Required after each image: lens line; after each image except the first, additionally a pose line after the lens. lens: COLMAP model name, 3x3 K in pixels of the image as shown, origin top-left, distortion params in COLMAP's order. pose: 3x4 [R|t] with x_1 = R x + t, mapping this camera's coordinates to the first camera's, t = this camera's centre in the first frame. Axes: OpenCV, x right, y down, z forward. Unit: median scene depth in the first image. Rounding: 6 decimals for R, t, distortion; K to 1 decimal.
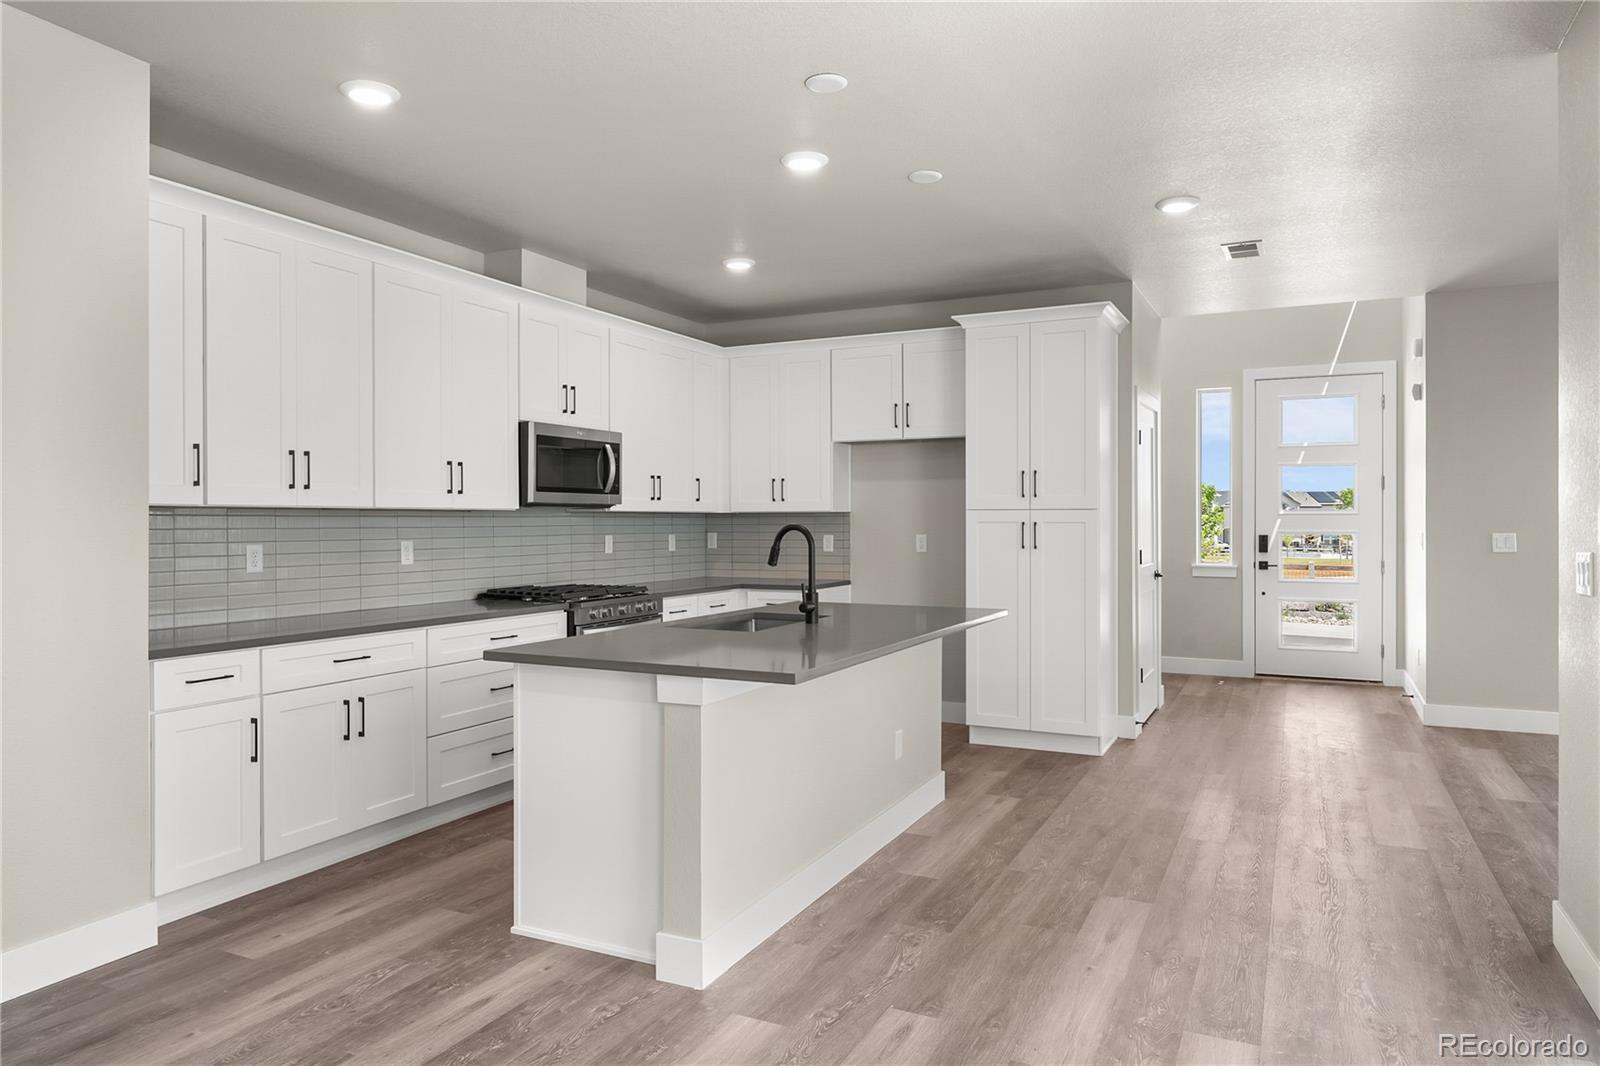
lens RADIAL K [[1027.2, 0, 791.7], [0, 1027.2, 521.1], [0, 0, 1]] dist [0.003250, 0.002108]
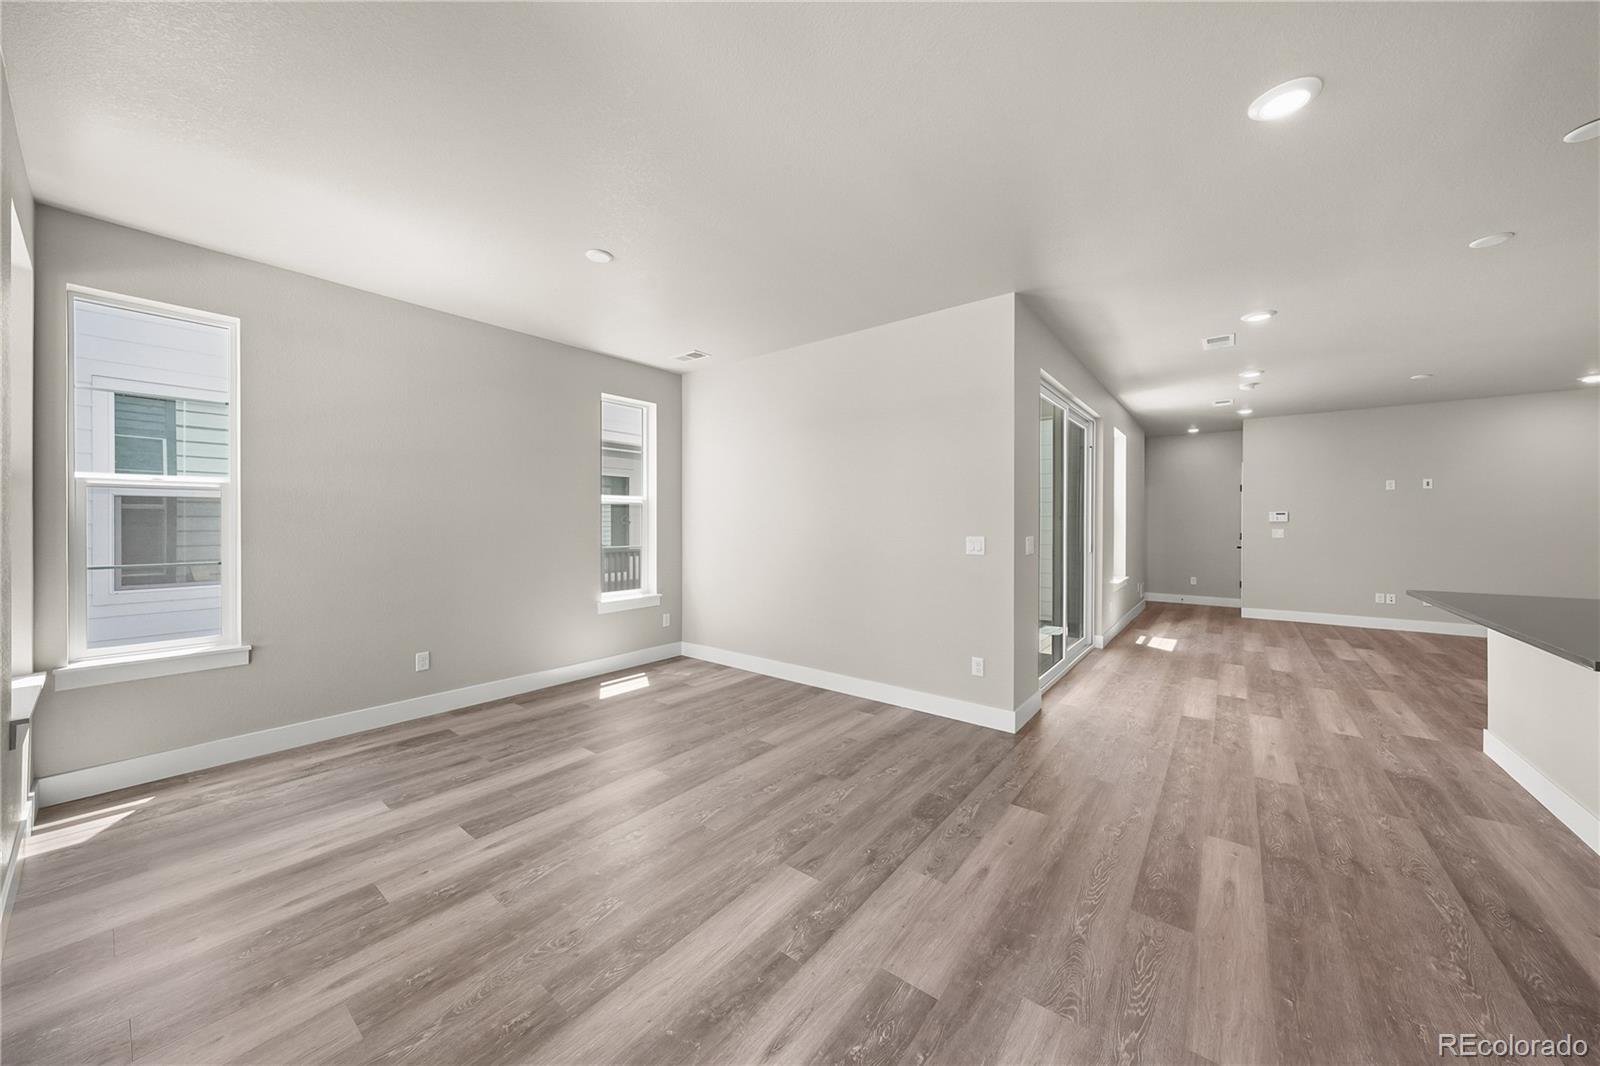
lens RADIAL K [[557.0, 0, 768.9], [0, 557.0, 528.9], [0, 0, 1]] dist [-0.005407, 0.000649]
pose [[-0.972580, -0.003073, 0.232547, 0.456974], [0.000252, 0.999898, 0.014271, -0.005239], [-0.232568, 0.013938, -0.972480, 1.040485]]
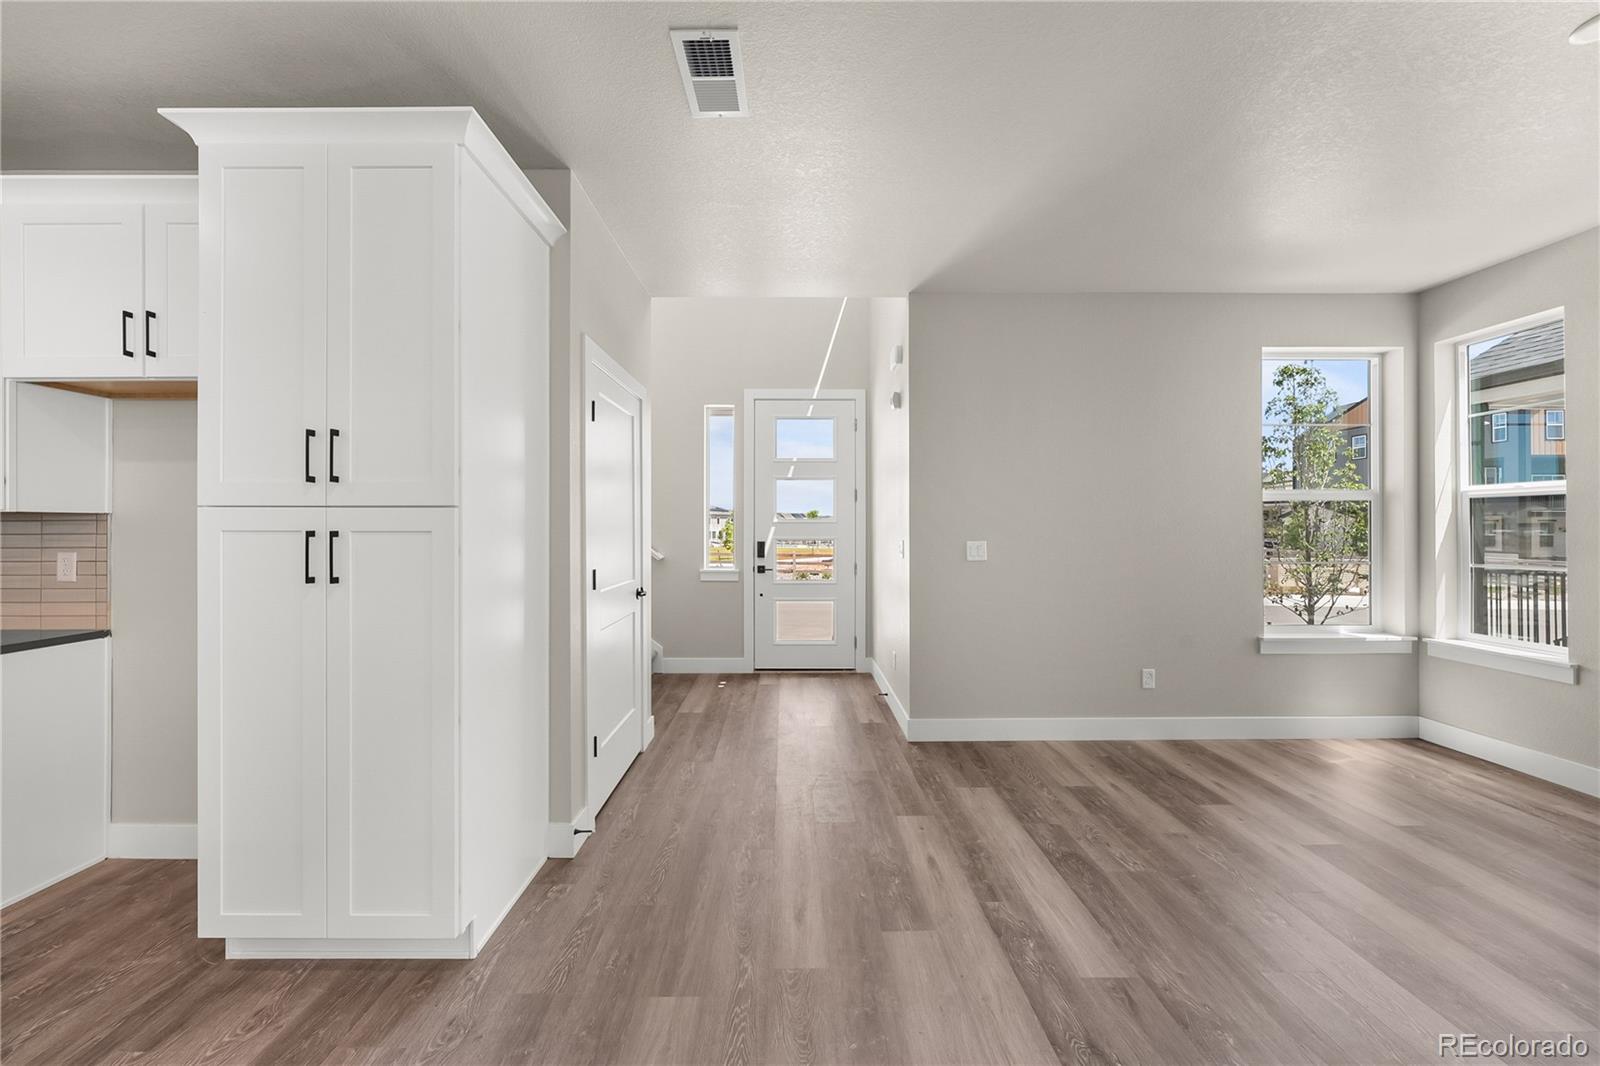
lens RADIAL K [[600.7, 0, 781.9], [0, 600.7, 522.5], [0, 0, 1]] dist [-0.001531, -0.000247]
pose [[0.900666, 0.004386, 0.434490, 0.271492], [0.000209, 0.999945, -0.010528, 0.000071], [-0.434512, 0.009573, 0.900615, 0.560048]]
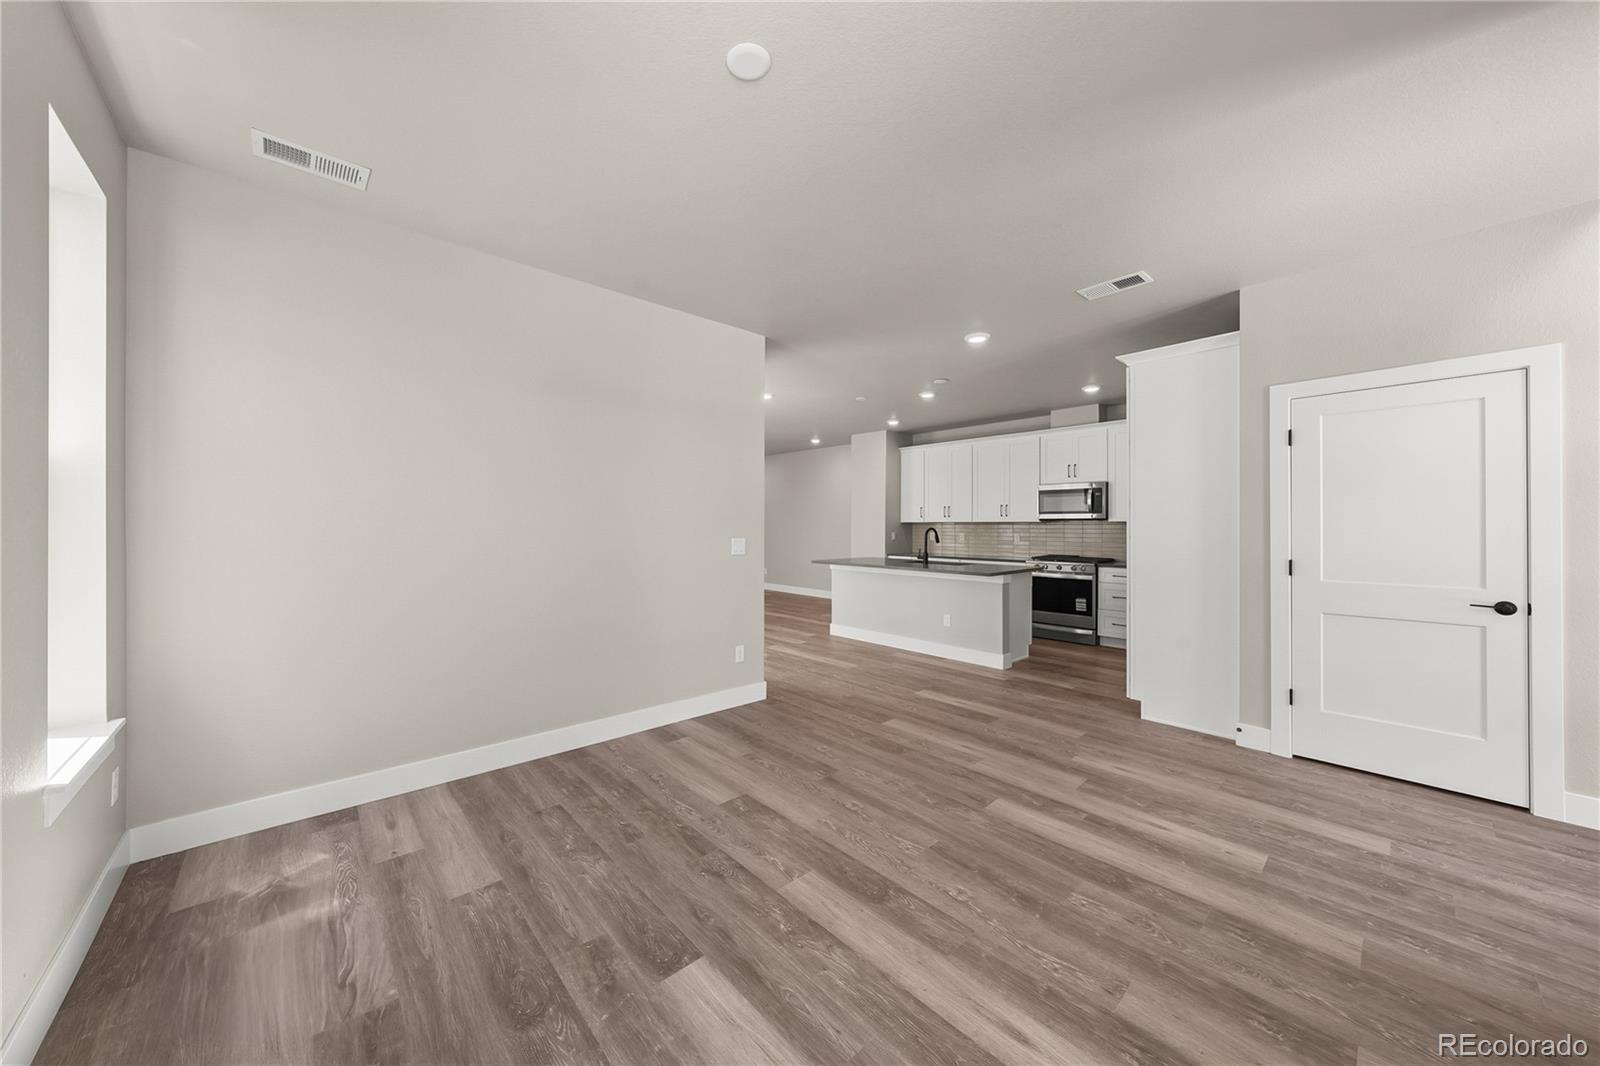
lens RADIAL K [[557.0, 0, 813.4], [0, 557.0, 536.1], [0, 0, 1]] dist [-0.005407, 0.000649]
pose [[-0.356457, 0.019759, -0.934103, 0.919753], [-0.003302, 0.999743, 0.022408, -0.004279], [0.934306, 0.011072, -0.356300, 0.754366]]
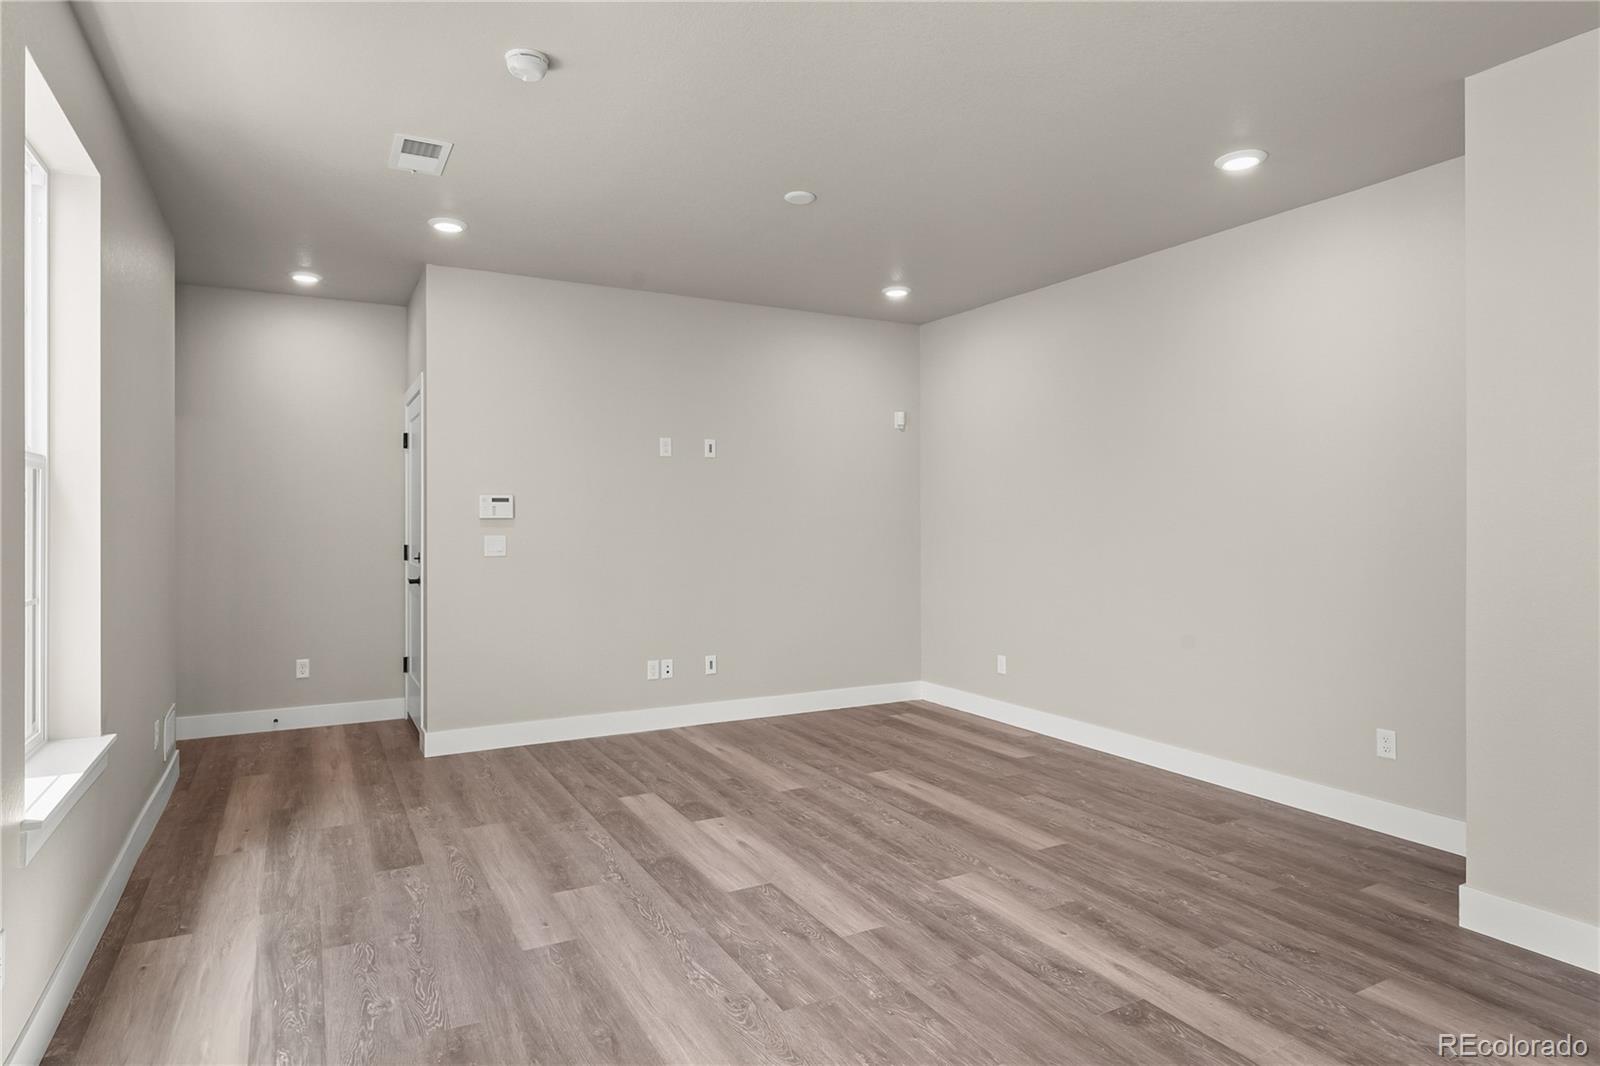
lens RADIAL K [[887.8, 0, 800.9], [0, 887.8, 521.0], [0, 0, 1]] dist [0.008485, 0.001090]
pose [[-0.560448, -0.003054, -0.828184, 0.205435], [-0.000620, 0.999994, -0.003268, 0.001427], [0.828189, -0.001318, -0.560447, 0.359258]]
